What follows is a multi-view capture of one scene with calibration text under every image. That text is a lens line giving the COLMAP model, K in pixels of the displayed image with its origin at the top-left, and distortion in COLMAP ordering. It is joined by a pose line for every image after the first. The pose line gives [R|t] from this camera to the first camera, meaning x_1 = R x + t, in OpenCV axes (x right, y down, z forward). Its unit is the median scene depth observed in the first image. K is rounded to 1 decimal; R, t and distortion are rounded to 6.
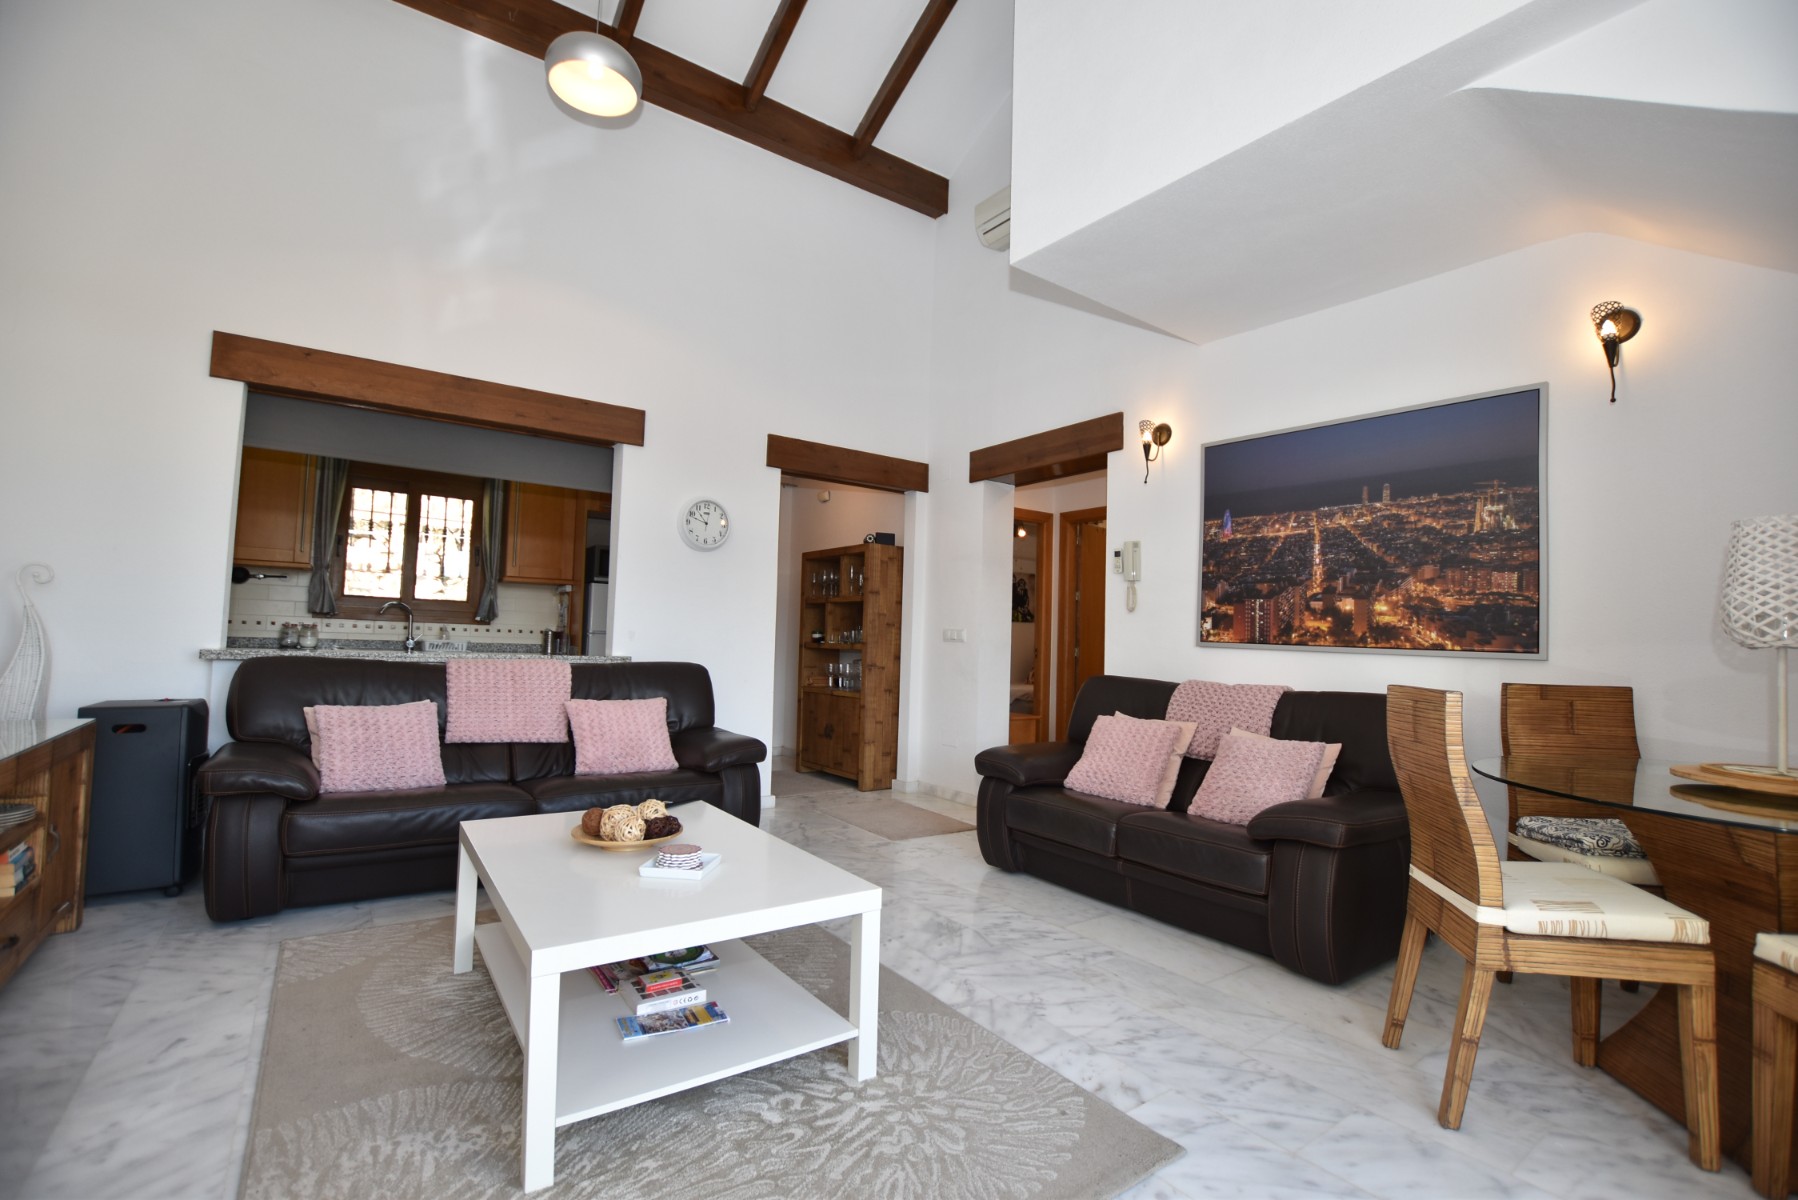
lens RADIAL K [[791.6, 0, 902.6], [0, 791.6, 604.2], [0, 0, 1]] dist [-0.034163, 0.004930]
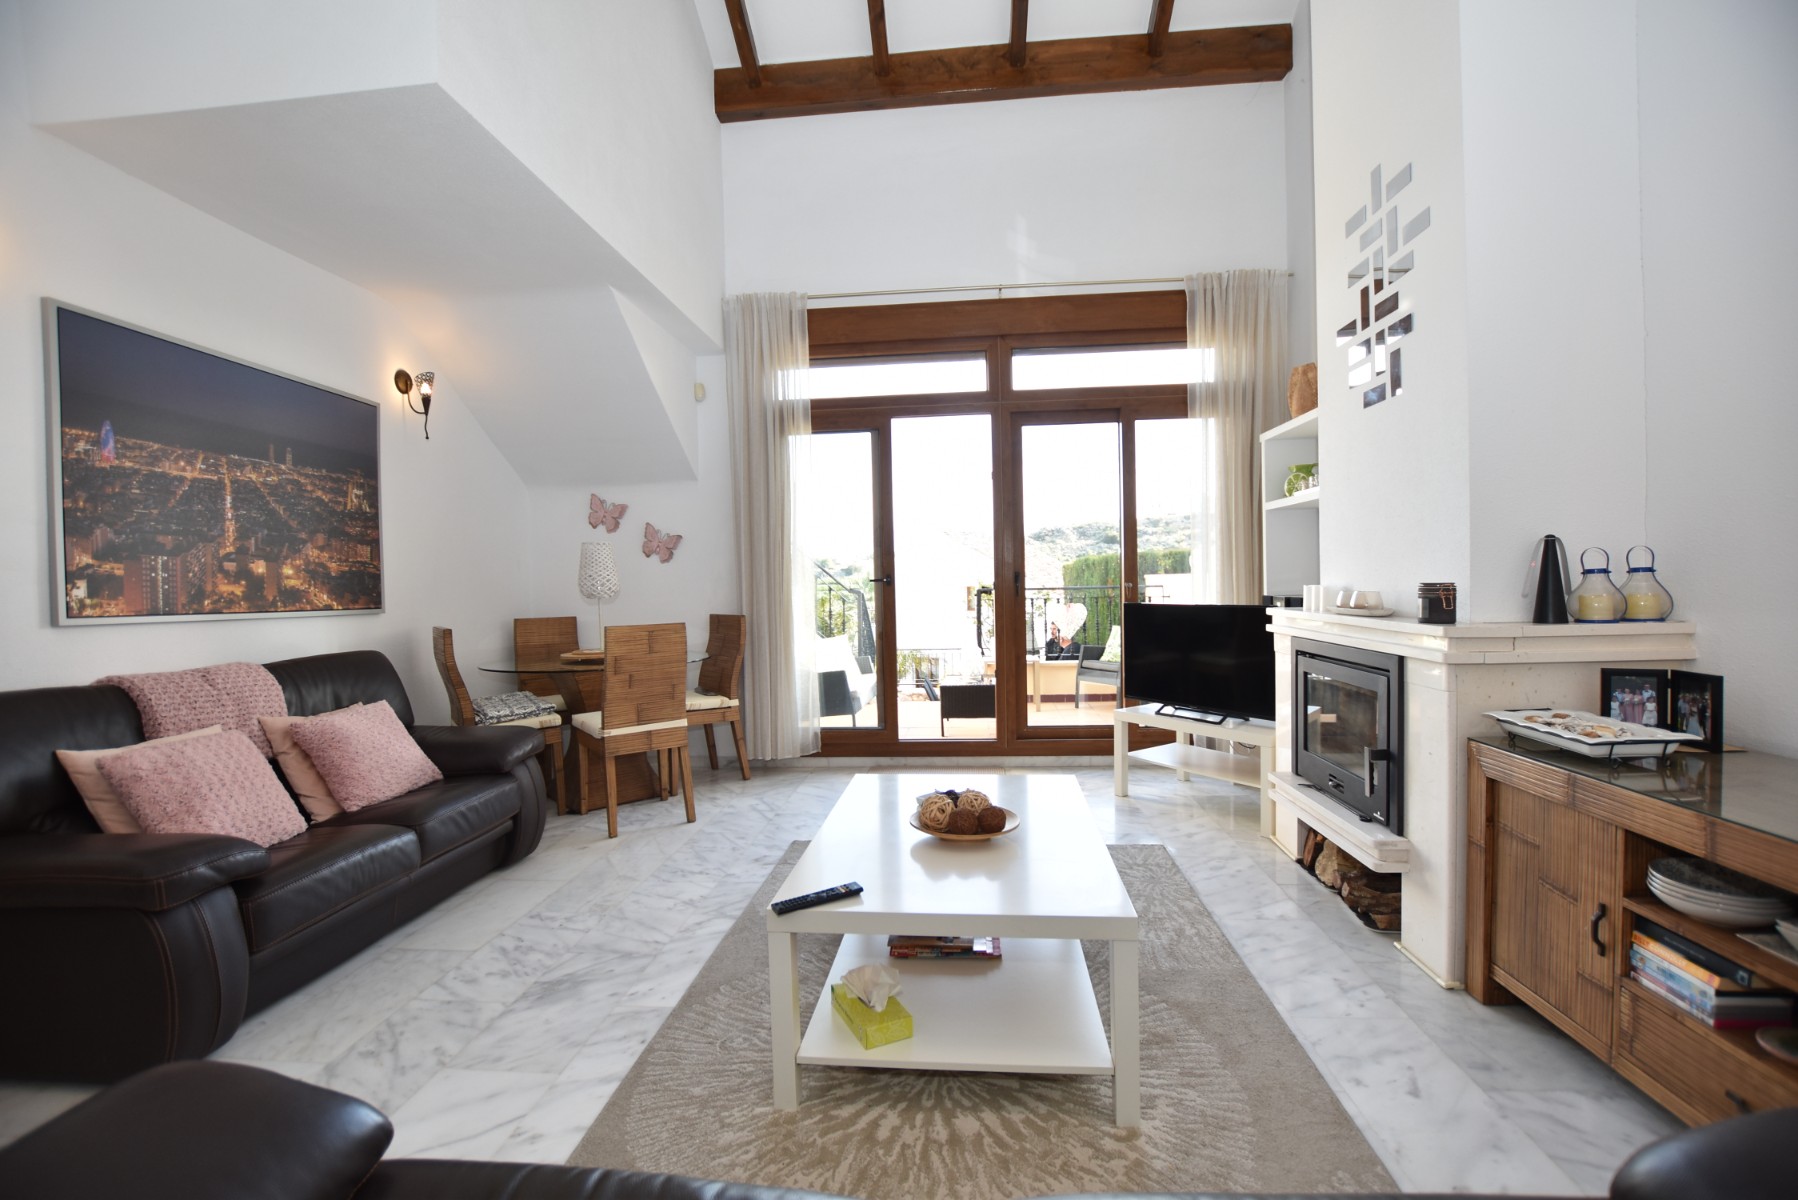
lens RADIAL K [[791.6, 0, 902.6], [0, 791.6, 604.2], [0, 0, 1]] dist [-0.034163, 0.004930]
pose [[-0.752976, -0.033492, 0.657195, -0.594383], [-0.032811, 0.999373, 0.013337, 0.007021], [-0.657230, -0.011521, -0.753602, 1.151227]]
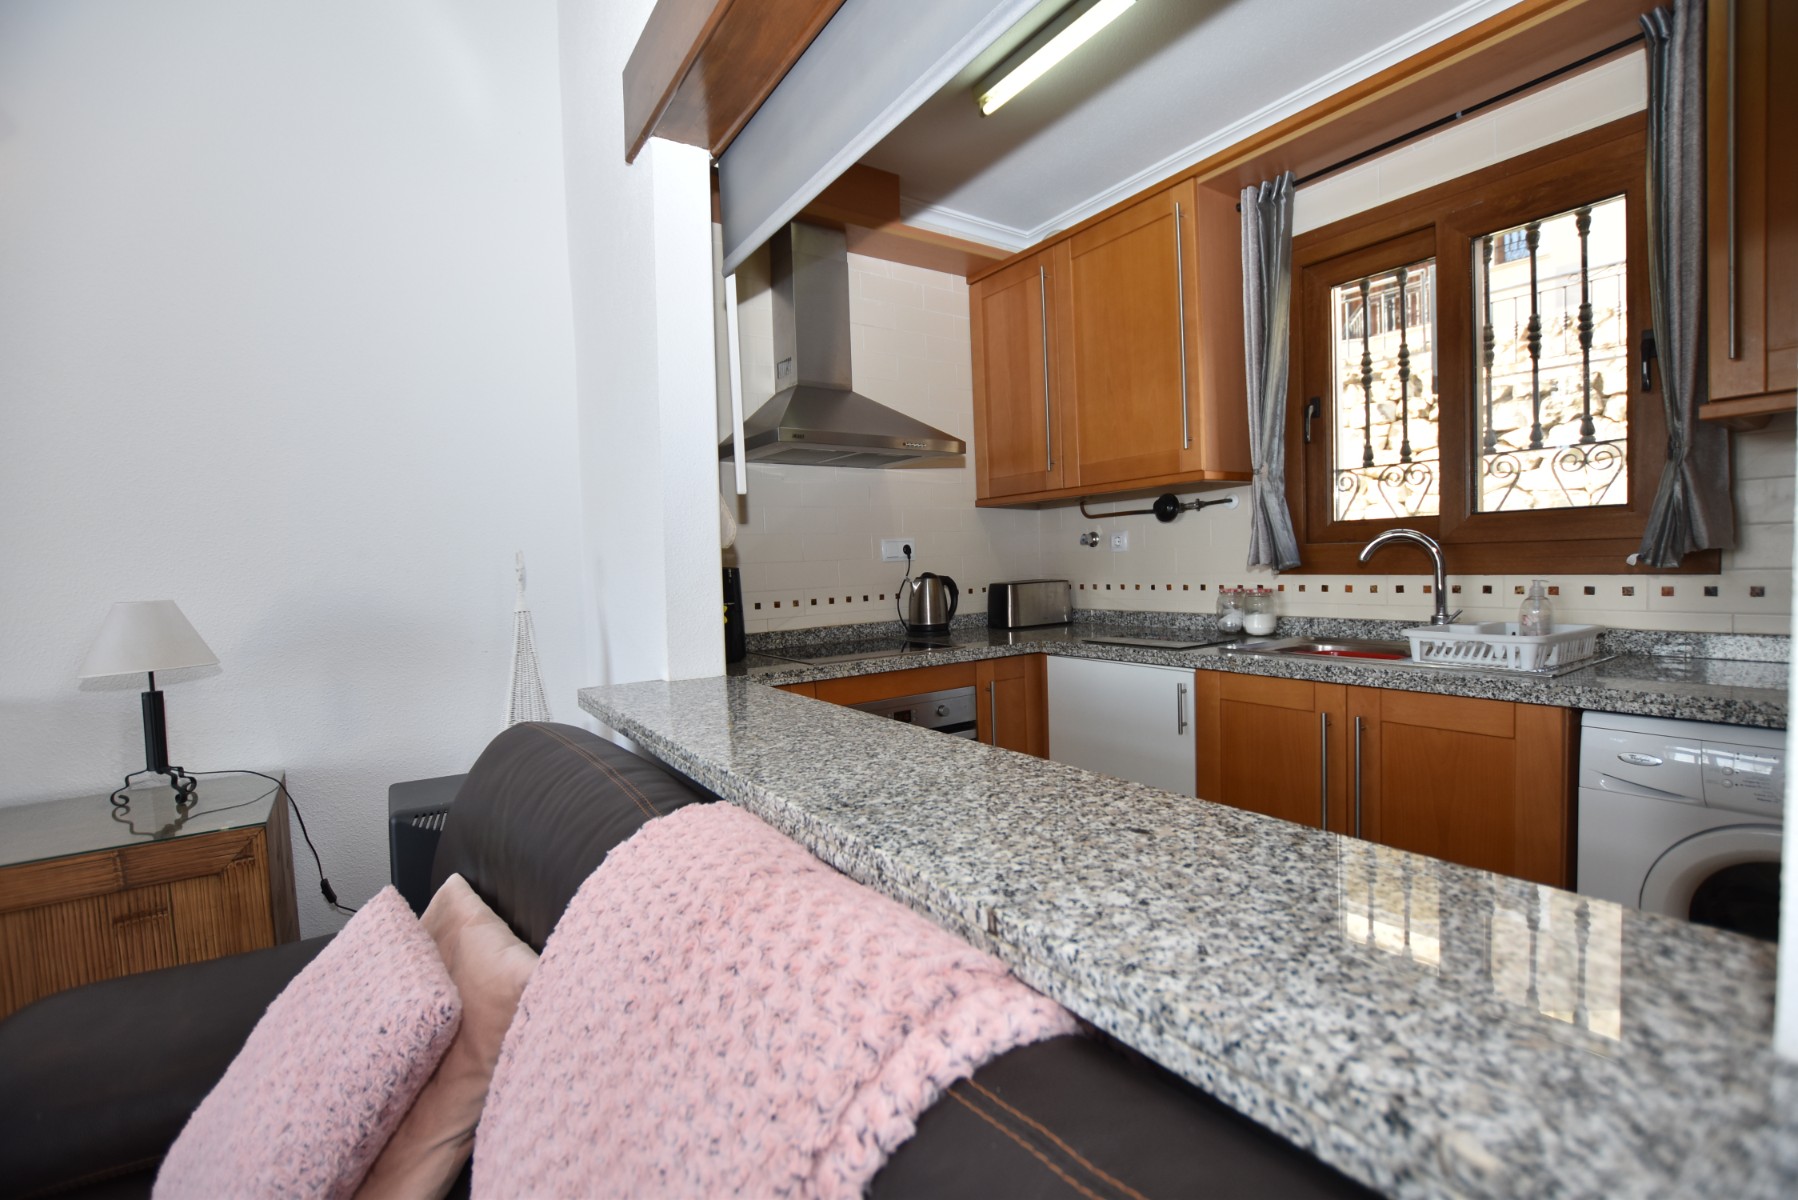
lens RADIAL K [[791.6, 0, 902.6], [0, 791.6, 604.2], [0, 0, 1]] dist [-0.034163, 0.004930]
pose [[-0.033632, 0.023279, -0.999163, -0.365960], [0.085113, 0.996164, 0.020345, 0.008555], [0.995803, -0.084358, -0.035485, 1.177771]]
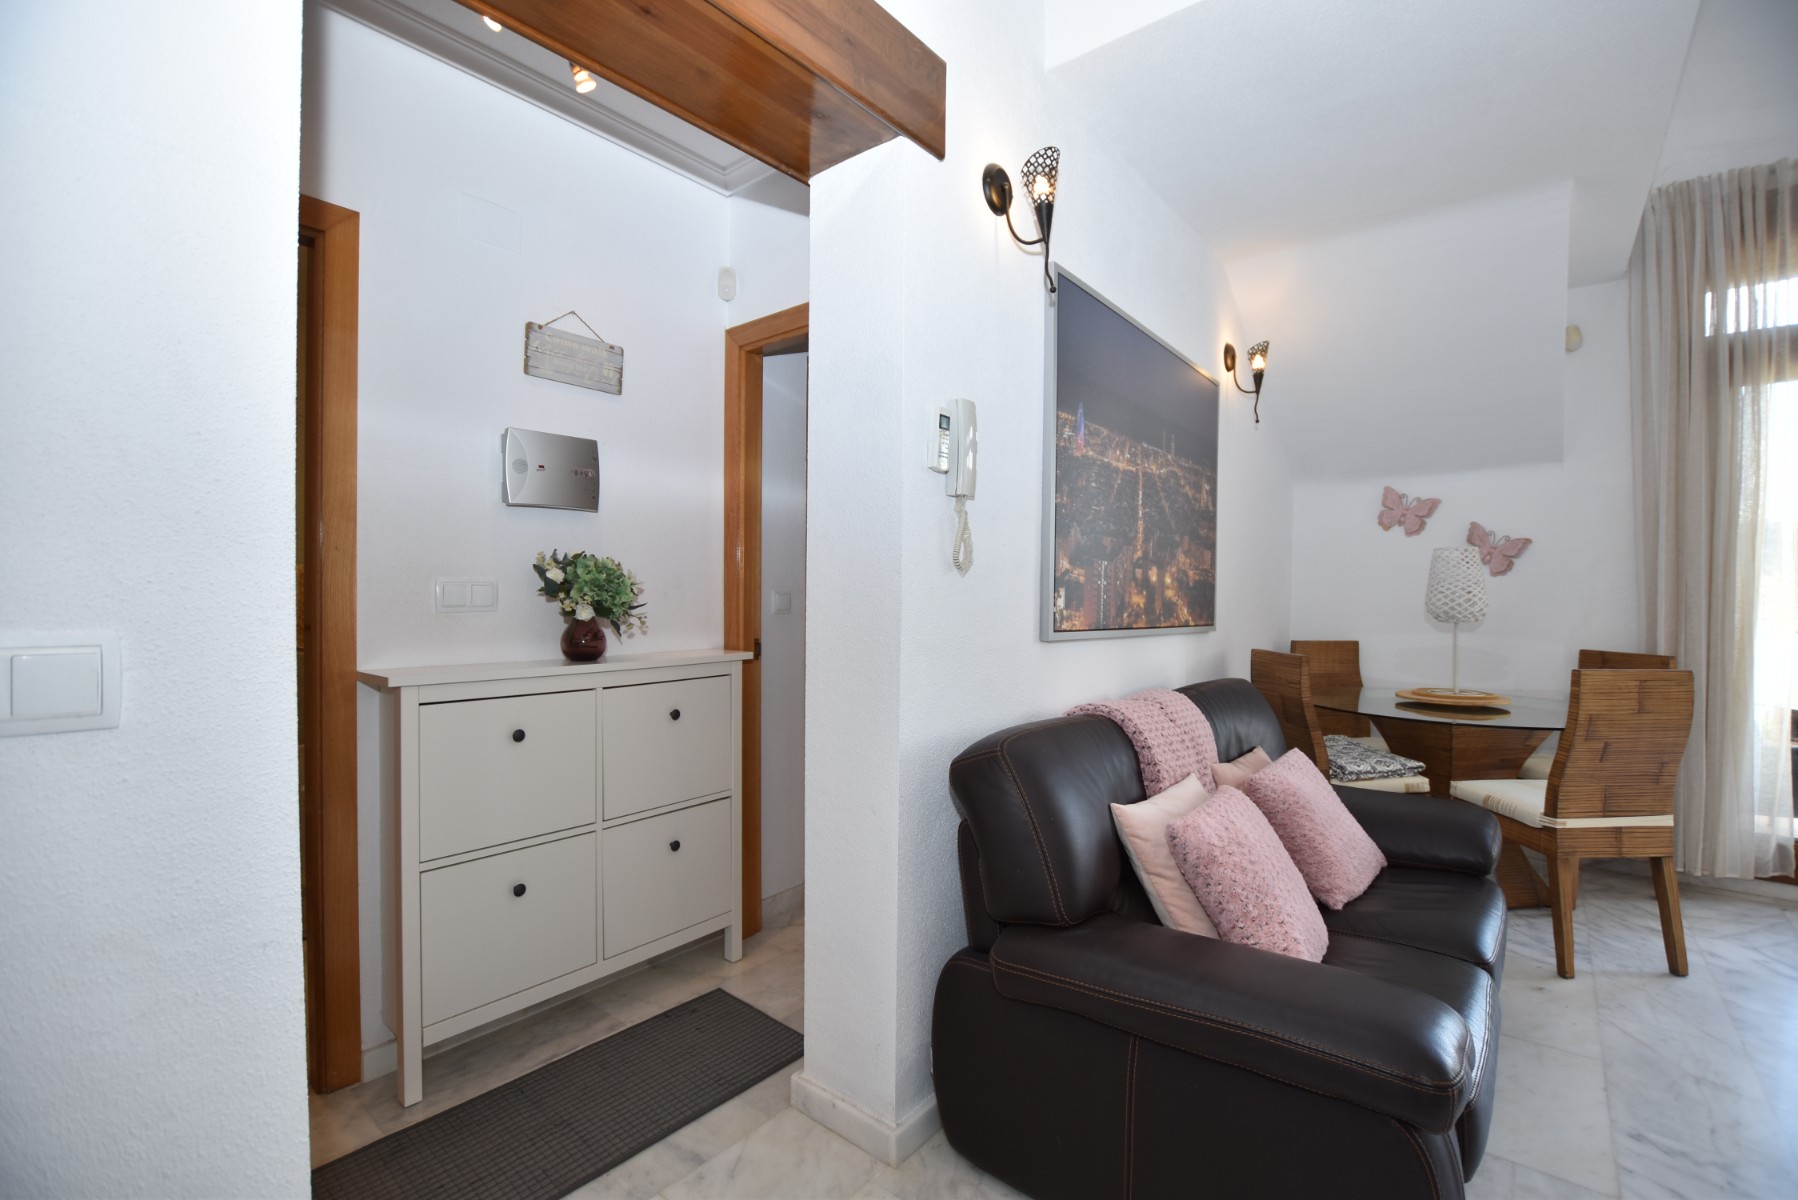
lens RADIAL K [[791.6, 0, 902.6], [0, 791.6, 604.2], [0, 0, 1]] dist [-0.034163, 0.004930]
pose [[-0.247083, -0.046002, 0.967902, -0.136261], [-0.061727, 0.997591, 0.031655, 0.019835], [-0.967026, -0.051924, -0.249327, 1.393035]]
